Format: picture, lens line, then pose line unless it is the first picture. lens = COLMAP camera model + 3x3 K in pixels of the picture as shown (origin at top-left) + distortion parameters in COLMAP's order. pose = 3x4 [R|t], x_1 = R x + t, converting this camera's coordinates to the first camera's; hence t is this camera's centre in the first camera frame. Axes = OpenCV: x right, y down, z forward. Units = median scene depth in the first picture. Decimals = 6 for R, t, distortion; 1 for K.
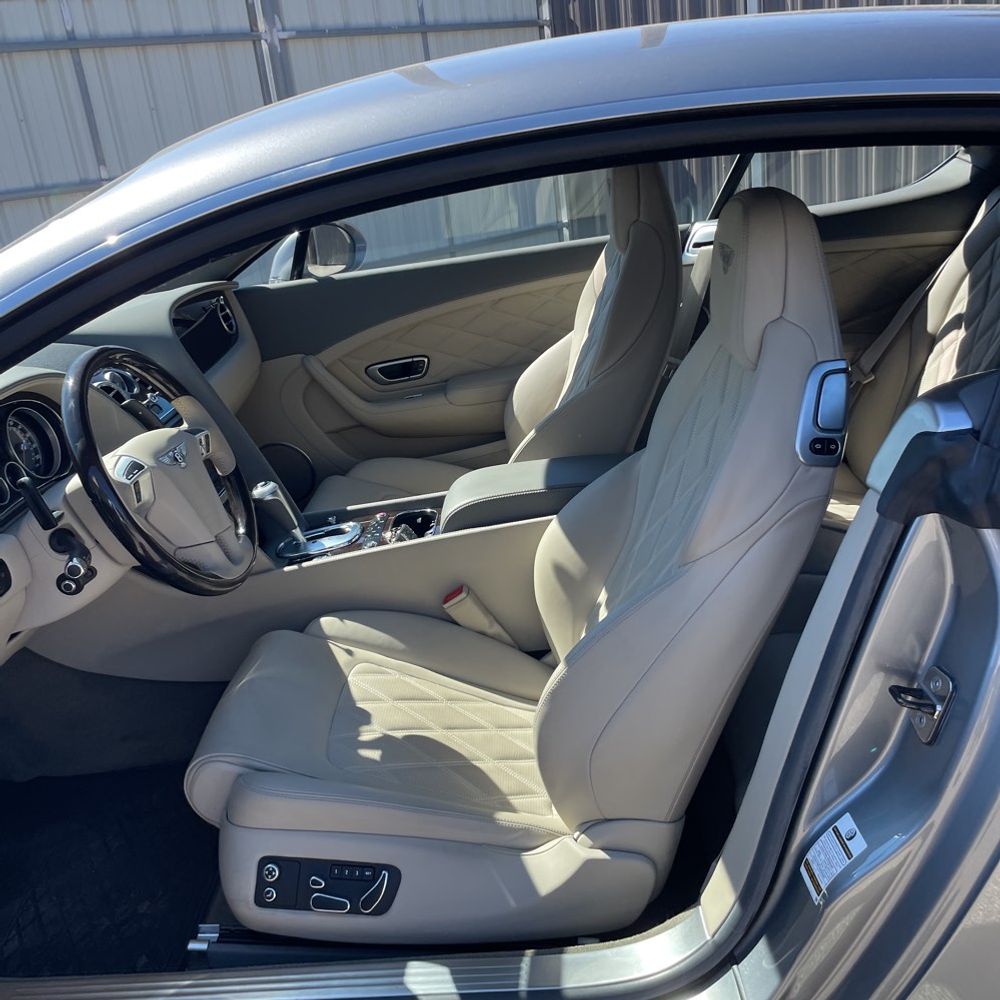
lens RADIAL K [[1003.0, 0, 501.2], [0, 1003.0, 490.0], [0, 0, 1]] dist [0.086392, -0.129814]
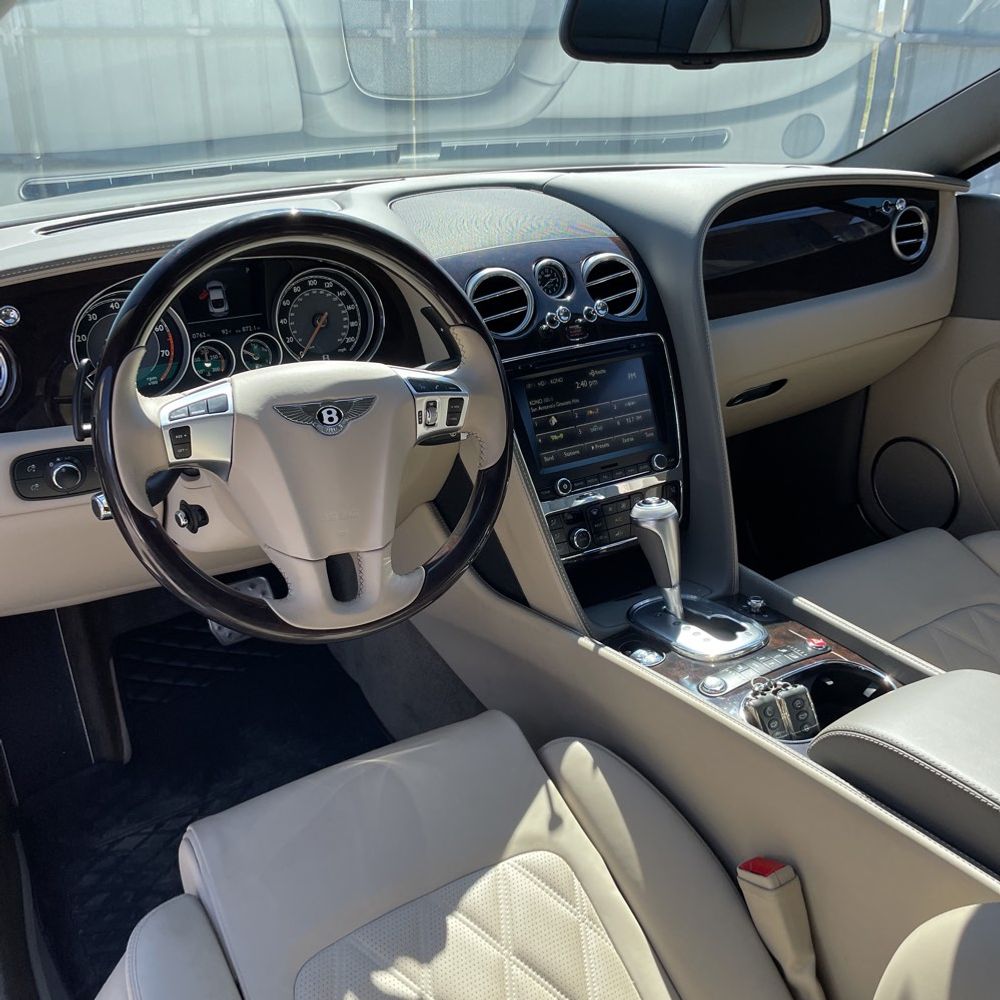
lens RADIAL K [[1003.0, 0, 501.2], [0, 1003.0, 490.0], [0, 0, 1]] dist [0.086392, -0.129814]
pose [[0.536719, 0.452540, -0.712138, 0.164574], [-0.351510, 0.887199, 0.298862, -0.176192], [0.767055, 0.089919, 0.635249, 0.563834]]
